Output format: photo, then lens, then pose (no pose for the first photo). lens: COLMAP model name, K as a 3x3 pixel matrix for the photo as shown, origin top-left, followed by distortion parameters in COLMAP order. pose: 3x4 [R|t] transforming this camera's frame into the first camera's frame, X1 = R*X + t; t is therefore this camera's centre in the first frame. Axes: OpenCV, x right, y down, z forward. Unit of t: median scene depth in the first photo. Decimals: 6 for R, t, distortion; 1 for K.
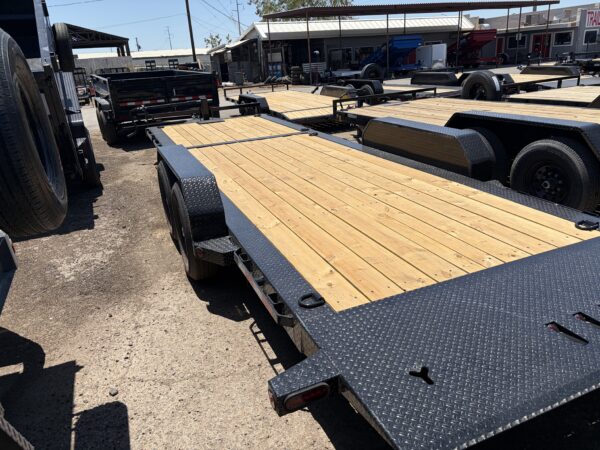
lens RADIAL K [[449.3, 0, 300.0], [0, 449.3, 225.0], [0, 0, 1]] dist [0.051236, -0.050505]
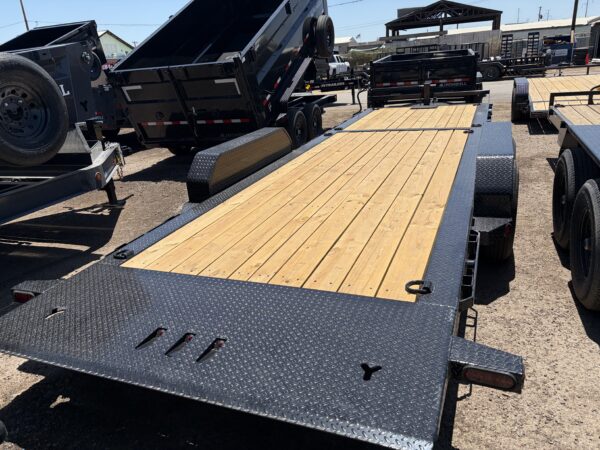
lens RADIAL K [[449.3, 0, 300.0], [0, 449.3, 225.0], [0, 0, 1]] dist [0.051236, -0.050505]
pose [[0.710319, 0.255305, -0.655947, 0.086005], [-0.219597, 0.965768, 0.138092, -0.014780], [0.668748, 0.045955, 0.742068, 0.023789]]
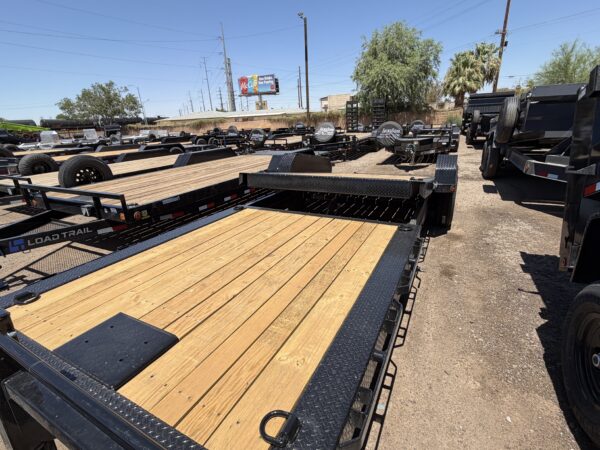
lens RADIAL K [[291.6, 0, 298.2], [0, 291.6, 227.8], [0, 0, 1]] dist [0.000146, 0.000616]
pose [[-0.631005, -0.173219, 0.756193, -0.098867], [0.349950, 0.806388, 0.476732, -0.085161], [-0.692364, 0.565450, -0.448217, 0.254438]]
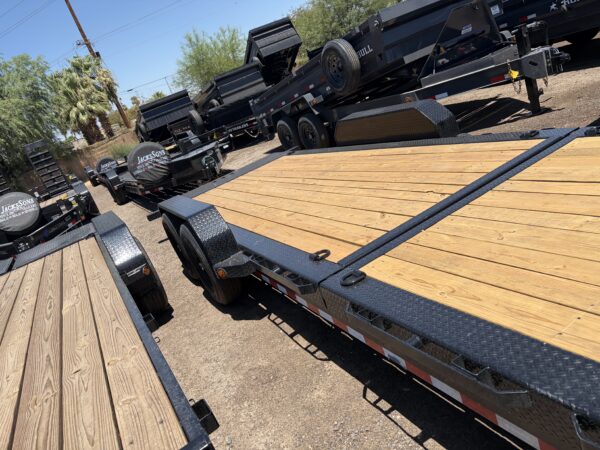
lens RADIAL K [[453.8, 0, 300.0], [0, 453.8, 225.0], [0, 0, 1]] dist [0.024286, 0.002042]
pose [[-0.904627, 0.422455, 0.056410, 0.002267], [0.365763, 0.701566, 0.611574, -0.098030], [0.218787, 0.573879, -0.789173, 0.264904]]
